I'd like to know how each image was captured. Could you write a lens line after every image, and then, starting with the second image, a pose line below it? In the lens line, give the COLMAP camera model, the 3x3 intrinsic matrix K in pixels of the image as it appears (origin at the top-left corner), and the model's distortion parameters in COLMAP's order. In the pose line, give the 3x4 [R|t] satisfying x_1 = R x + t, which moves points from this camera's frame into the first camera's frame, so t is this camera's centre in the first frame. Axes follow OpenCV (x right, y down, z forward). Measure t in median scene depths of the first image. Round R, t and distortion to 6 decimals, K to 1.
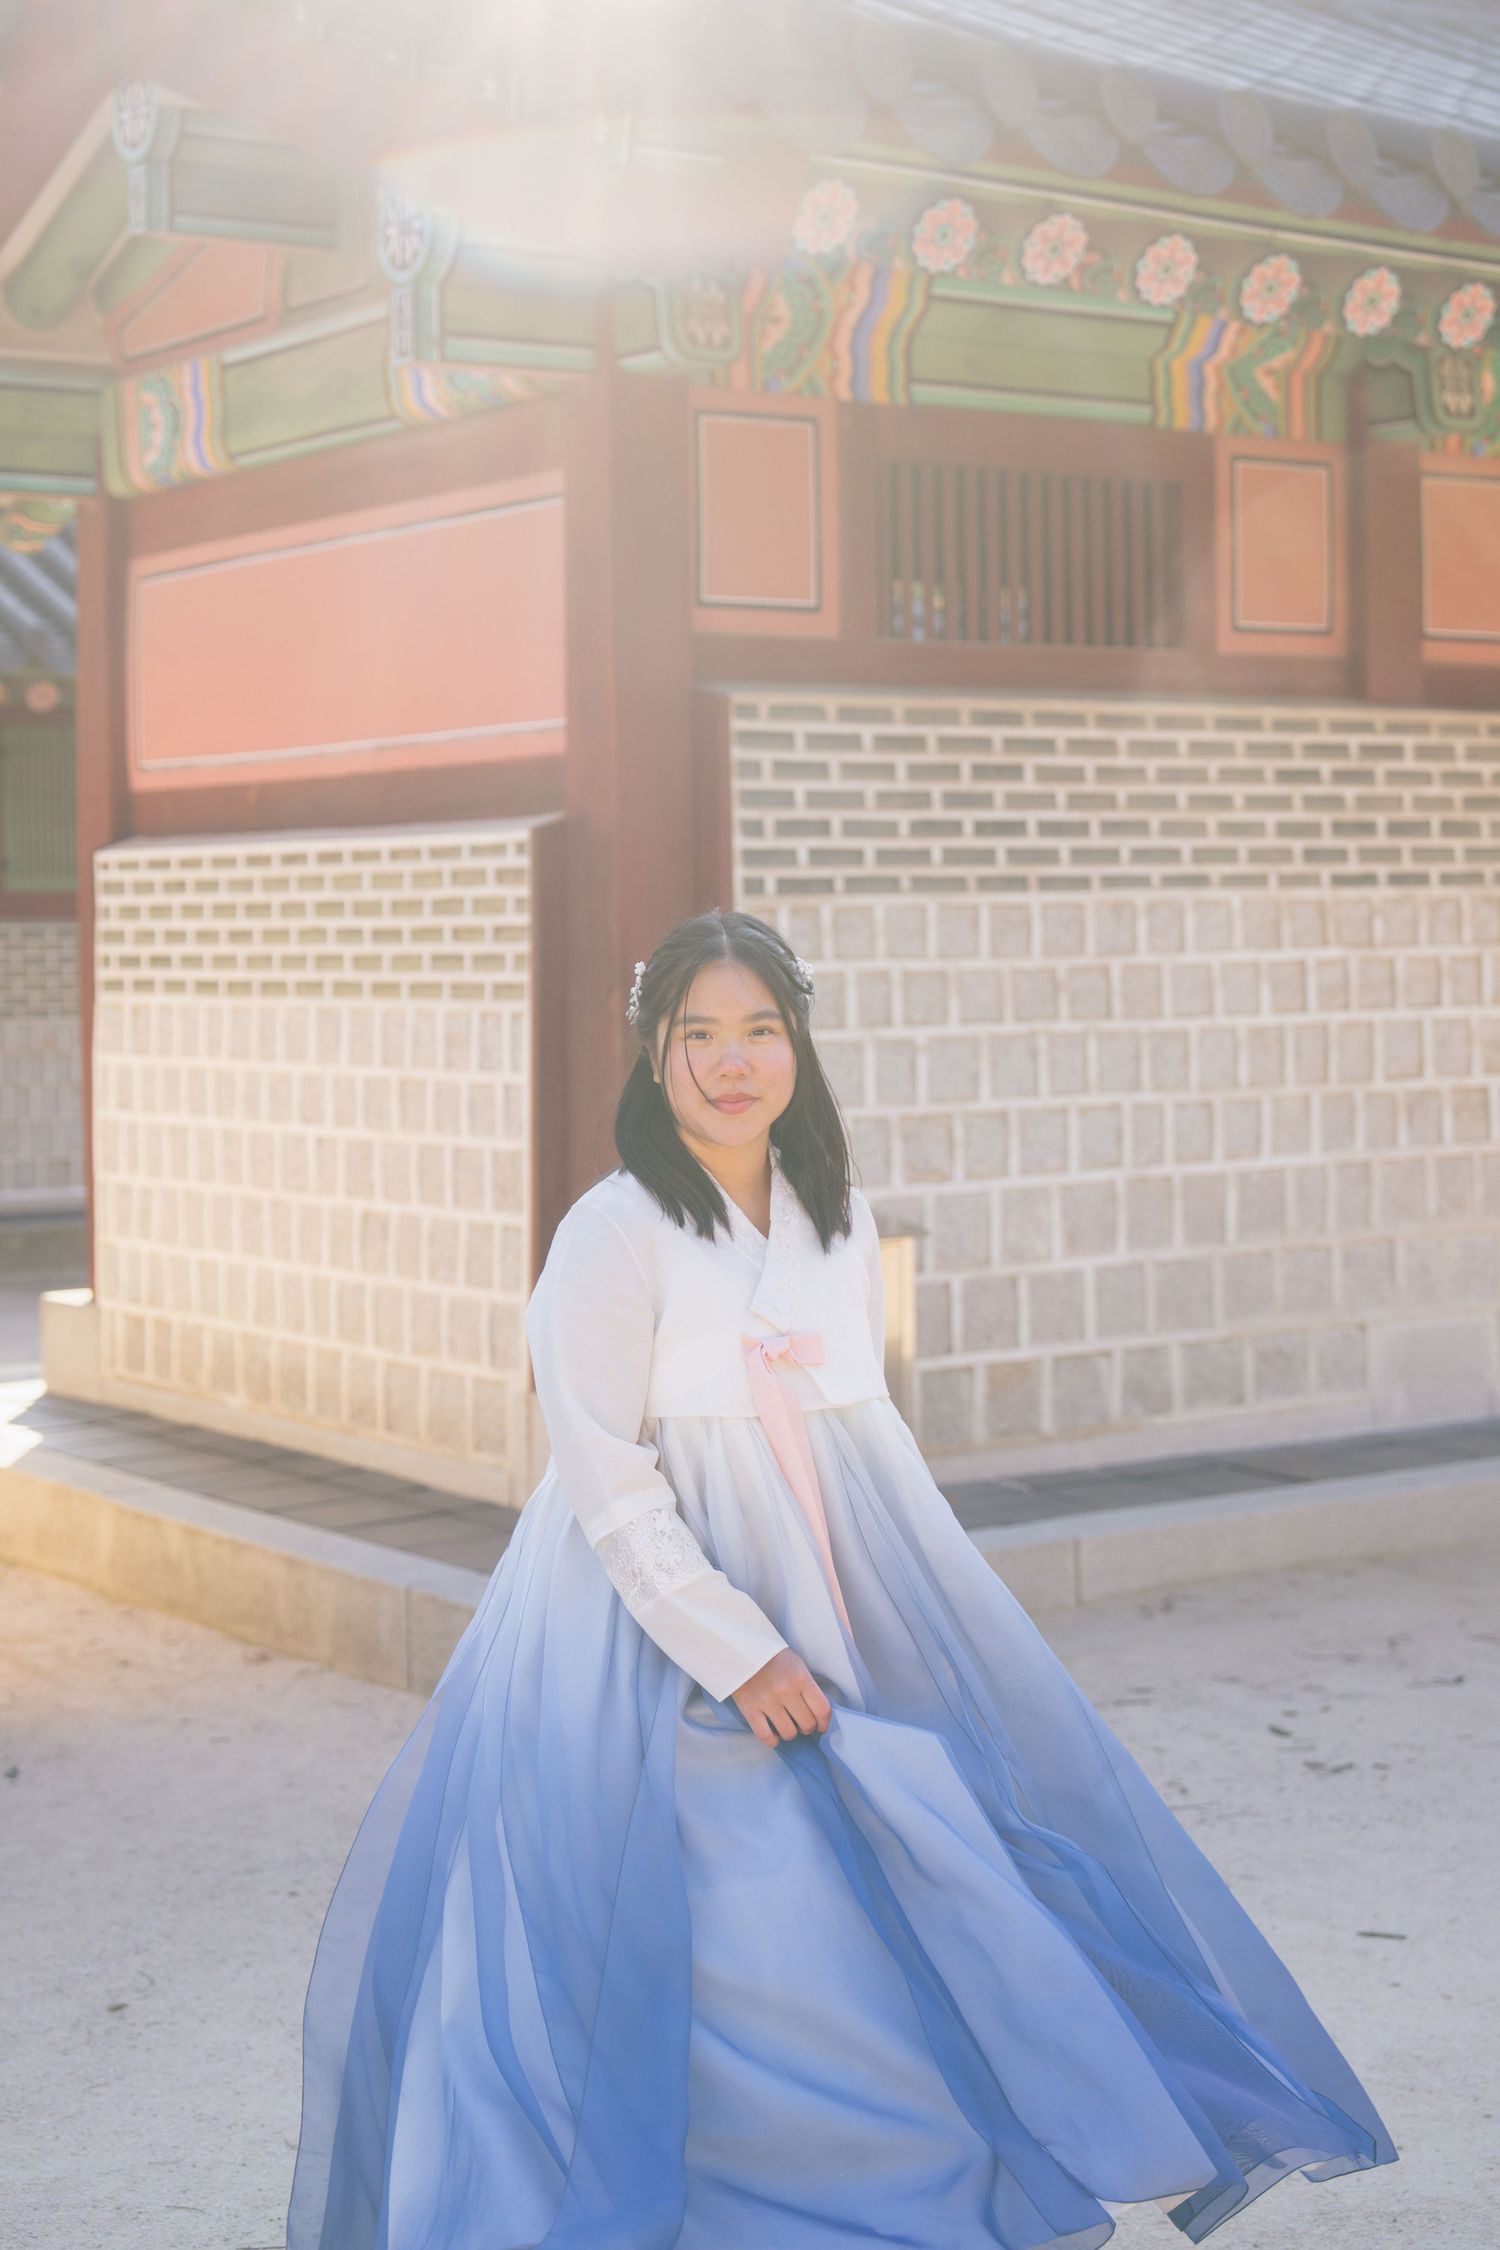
lens RADIAL K [[3253.6, 0, 756.8], [0, 3253.6, 1037.2], [0, 0, 1]] dist [0.016255, 0.000000]
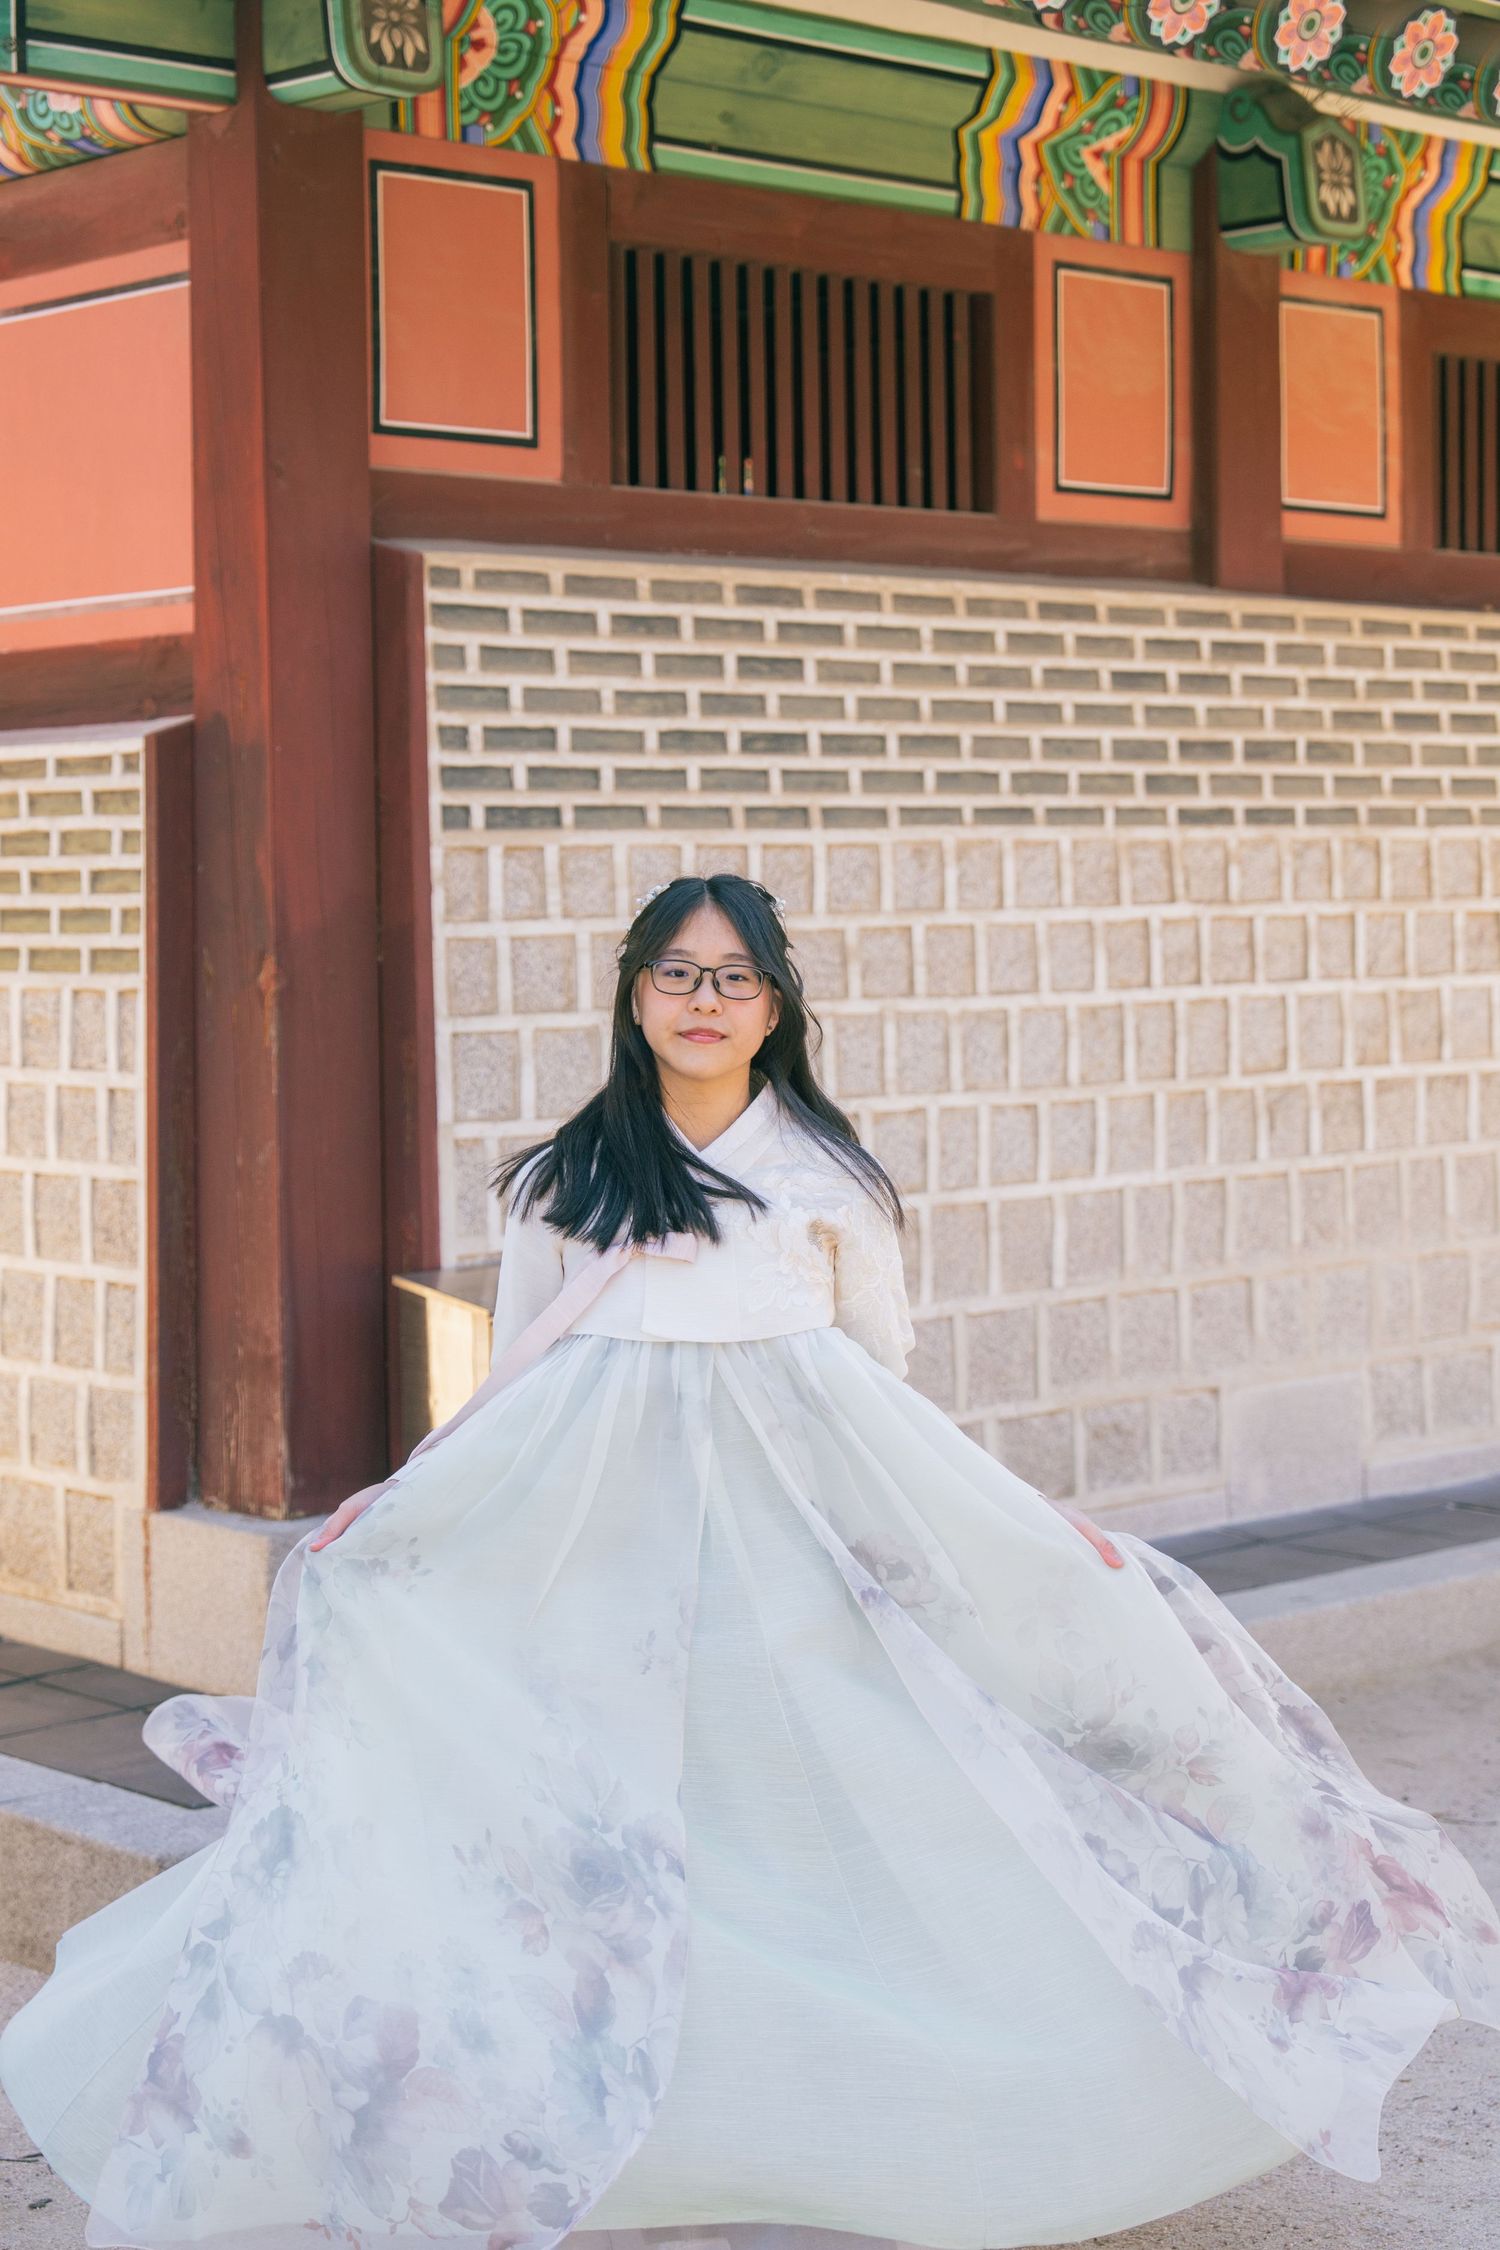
lens RADIAL K [[3639.8, 0, 779.8], [0, 3639.8, 1084.9], [0, 0, 1]] dist [0.014773, 0.000000]
pose [[0.991443, -0.004382, 0.130470, -0.032877], [0.001650, 0.999777, 0.021037, -0.002957], [-0.130534, -0.020641, 0.991229, 0.162670]]
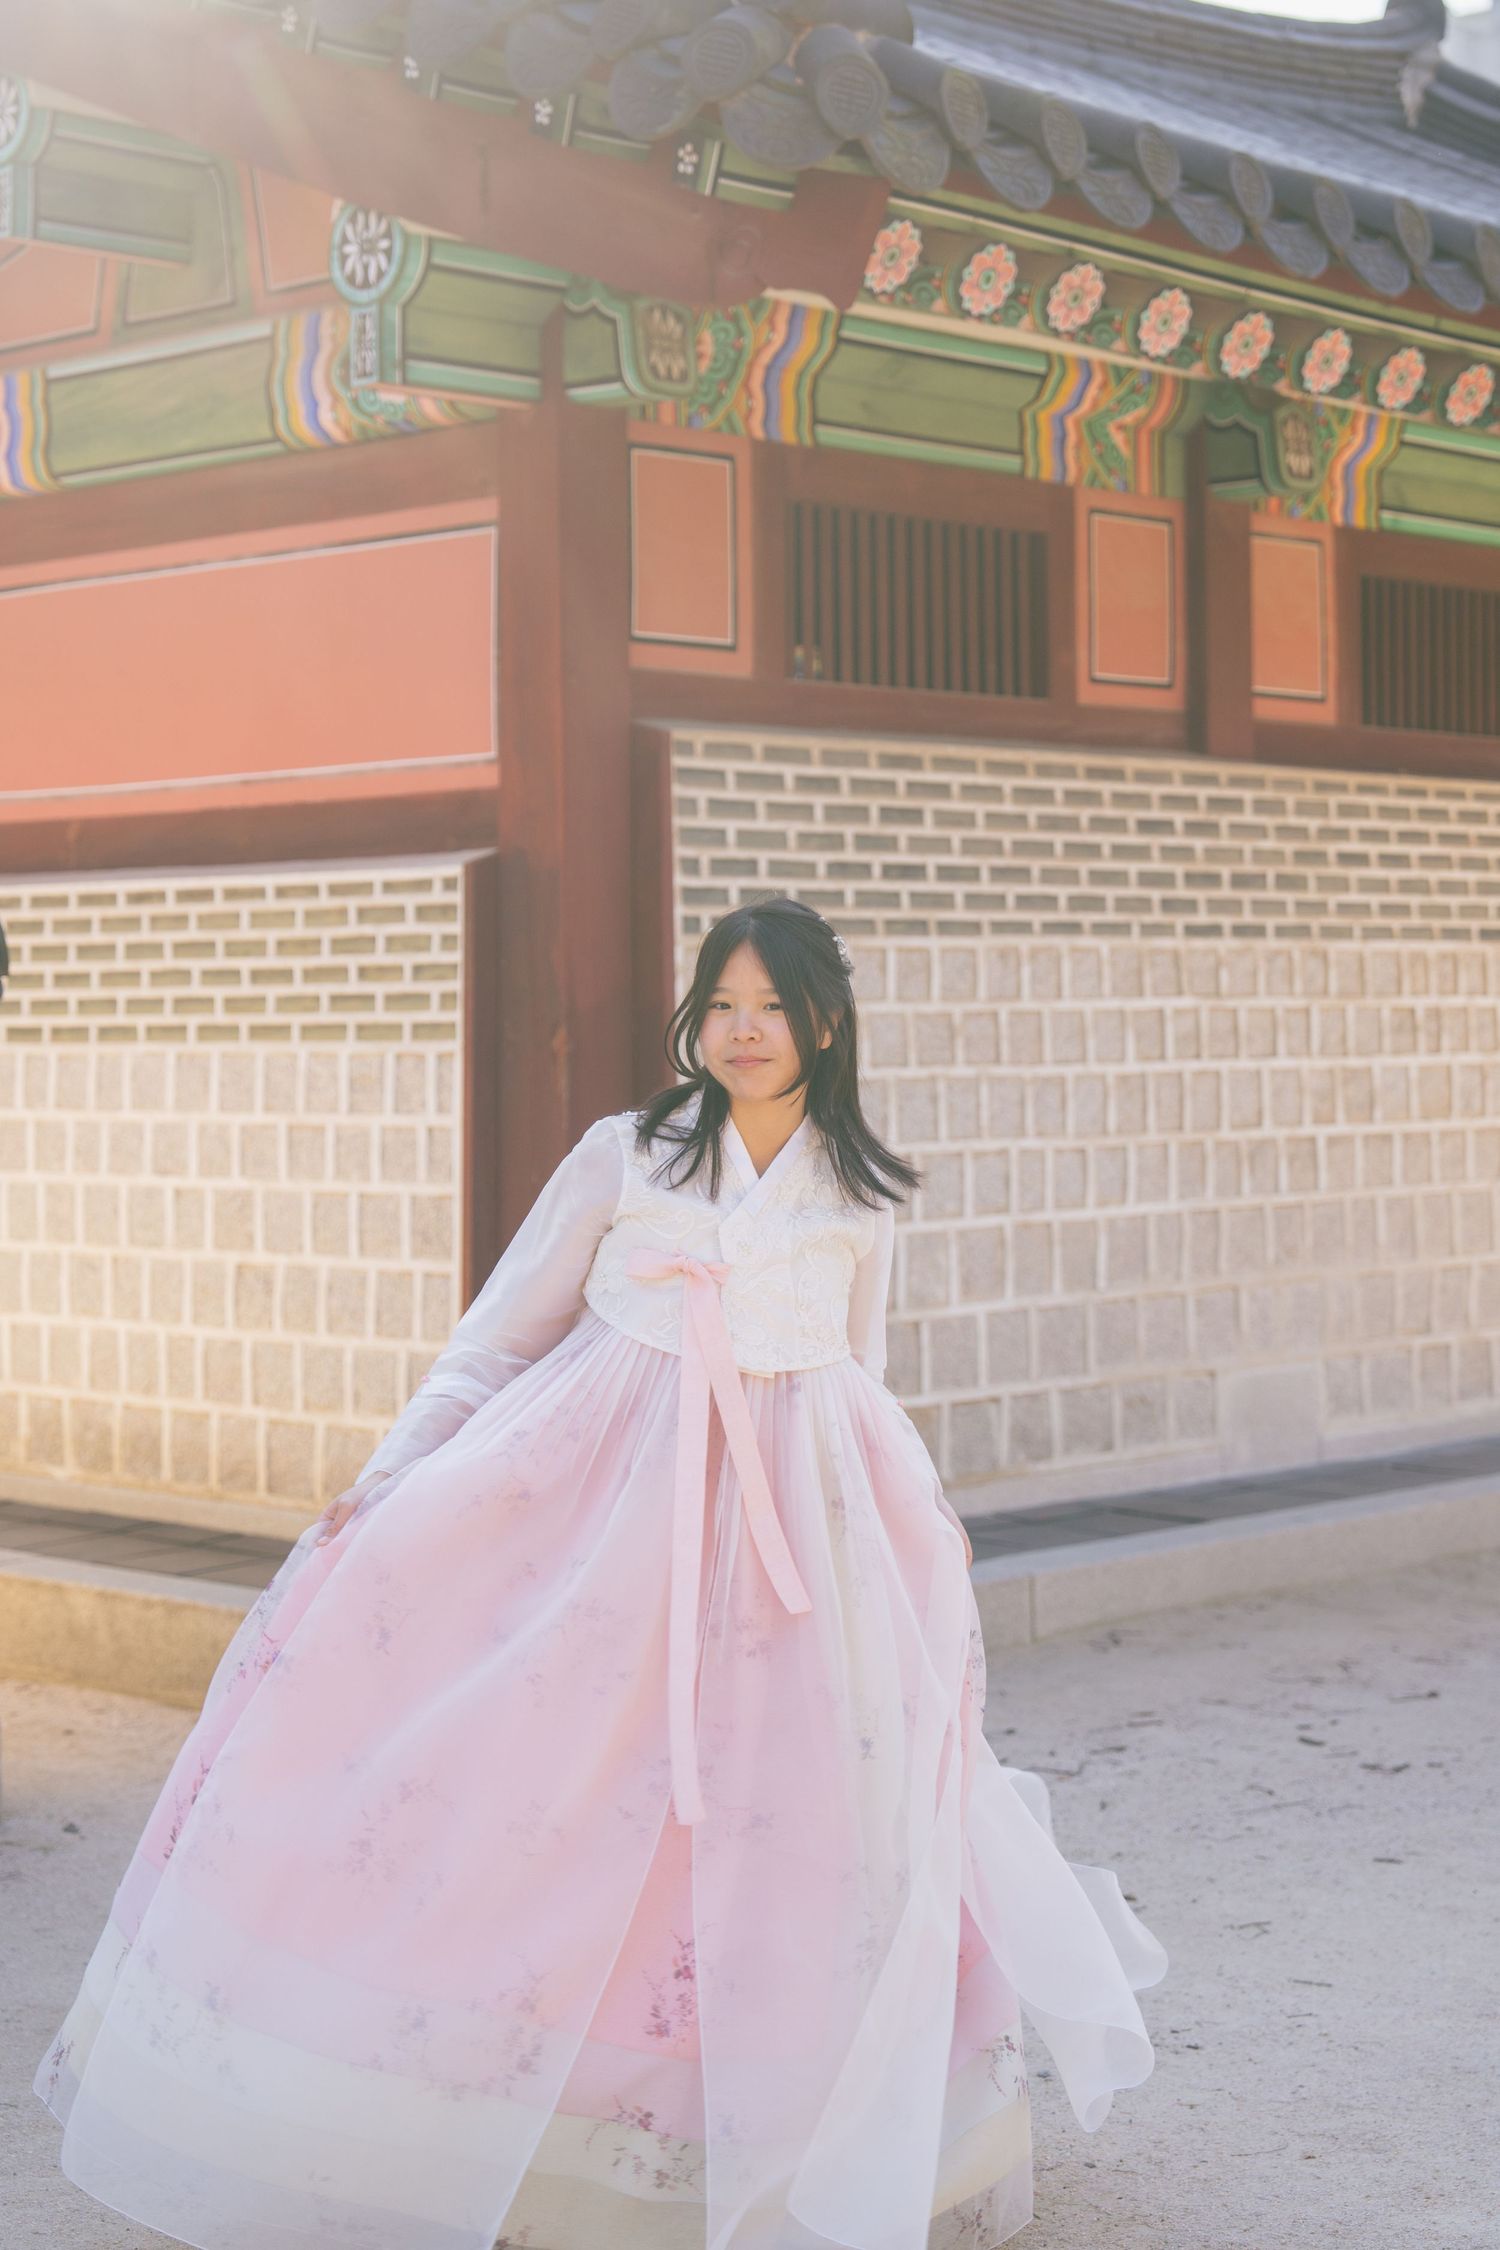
lens RADIAL K [[3497.9, 0, 799.3], [0, 3497.9, 1052.6], [0, 0, 1]] dist [0.016371, 0.000000]
pose [[0.981512, 0.002318, 0.191386, -0.157911], [0.002379, 0.999702, -0.024307, 0.016763], [-0.191385, 0.024313, 0.981214, -0.043669]]
